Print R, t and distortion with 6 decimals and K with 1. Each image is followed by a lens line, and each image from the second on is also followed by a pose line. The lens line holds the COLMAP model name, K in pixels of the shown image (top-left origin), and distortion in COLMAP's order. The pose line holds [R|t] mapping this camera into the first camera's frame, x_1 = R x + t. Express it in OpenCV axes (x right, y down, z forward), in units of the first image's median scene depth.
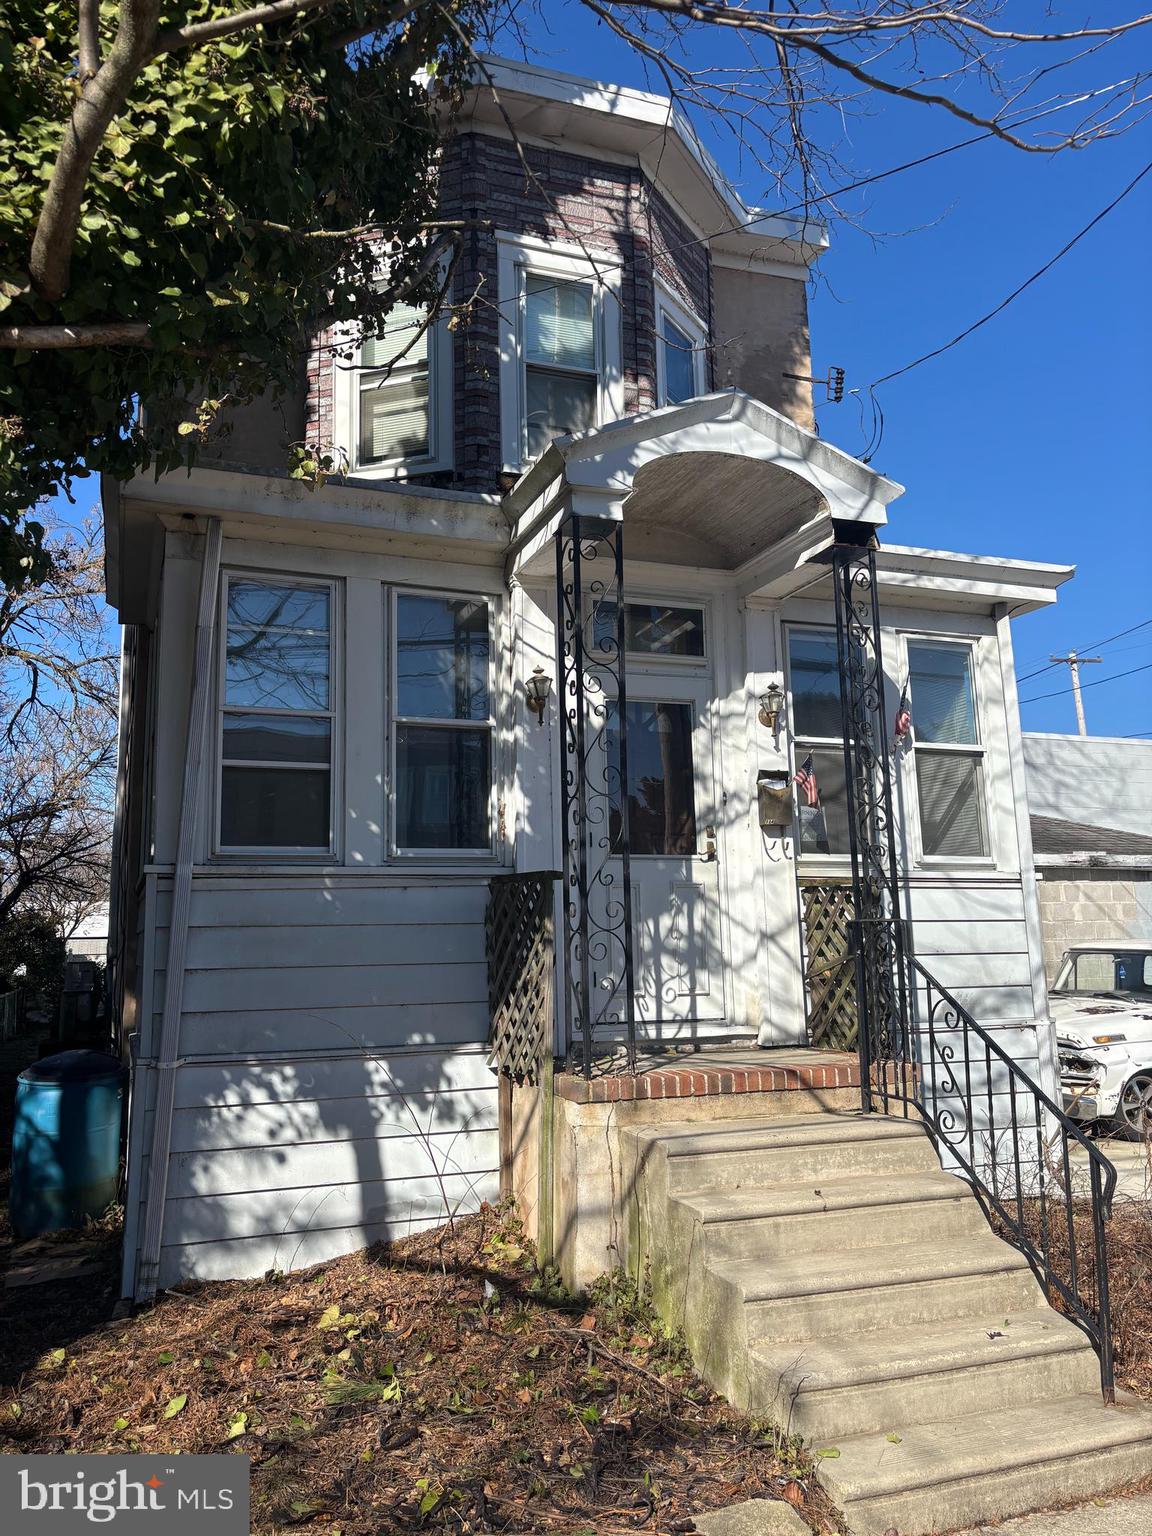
lens RADIAL K [[1163.2, 0, 575.5], [0, 1163.2, 759.6], [0, 0, 1]] dist [0.054266, -0.054747]
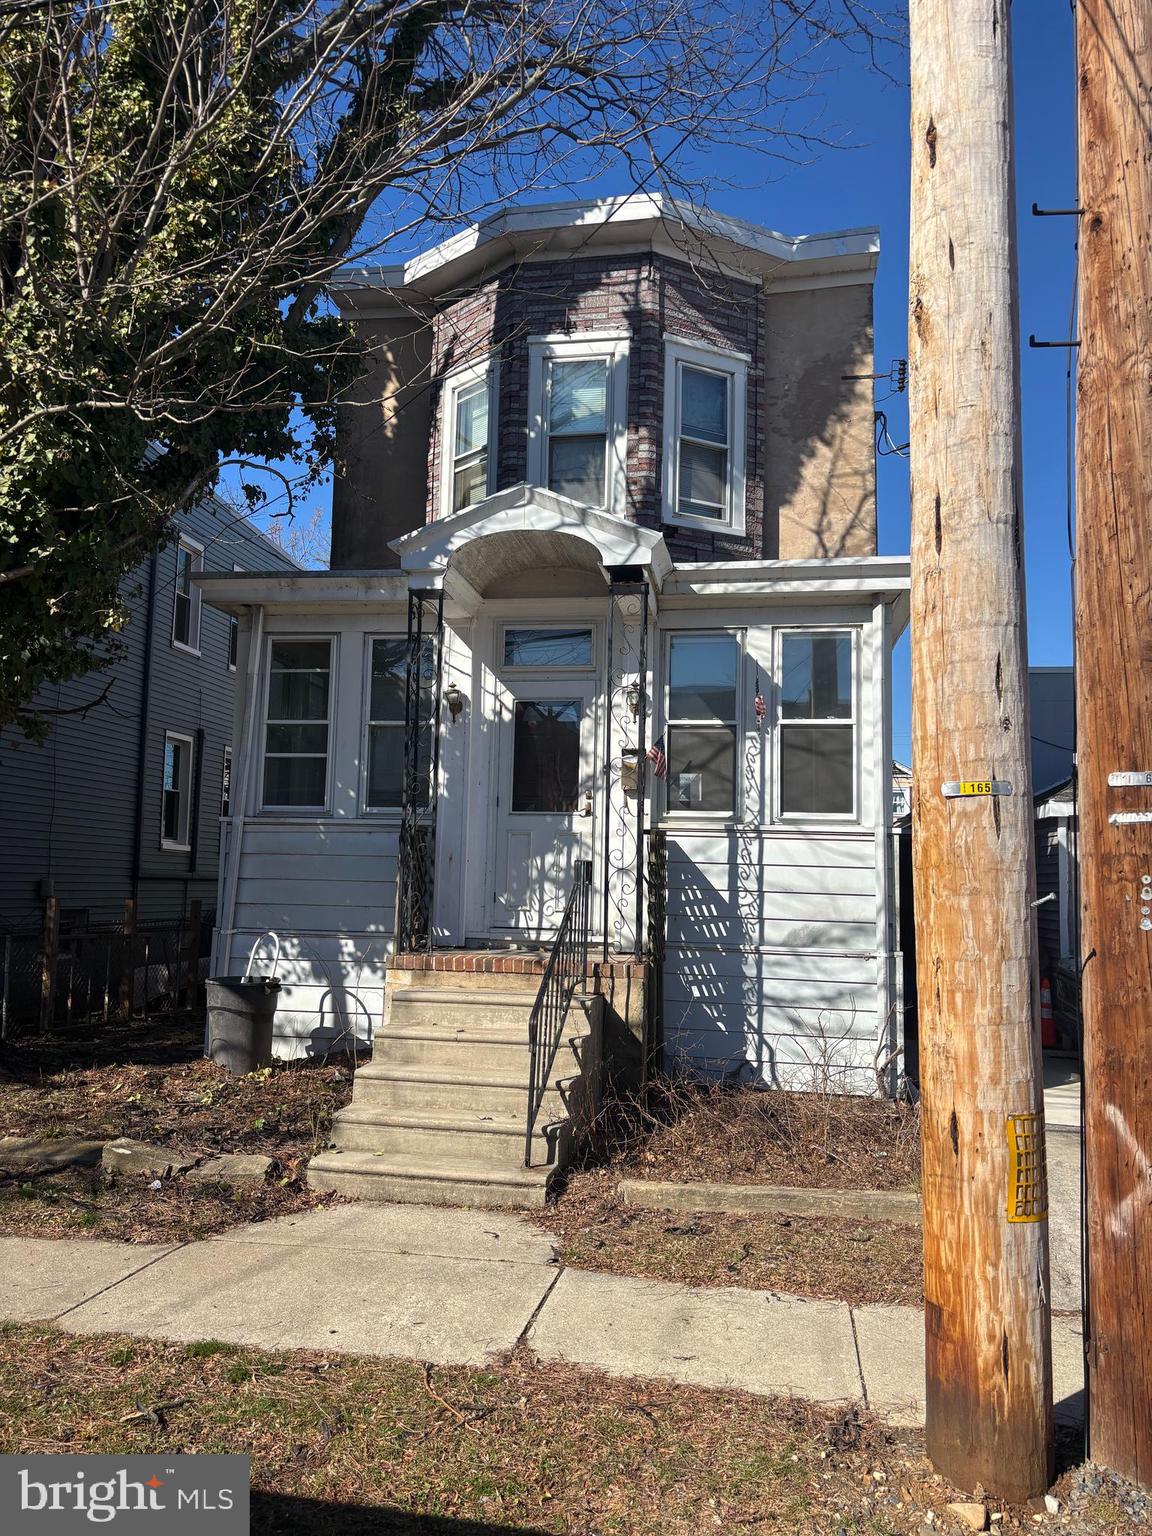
lens RADIAL K [[1156.1, 0, 576.0], [0, 1156.1, 768.0], [0, 0, 1]] dist [0.130267, -0.329240]
pose [[0.860825, -0.010179, -0.508799, 0.815494], [0.042301, 0.997771, 0.051607, -0.040472], [0.507140, -0.065947, 0.859337, -0.172973]]
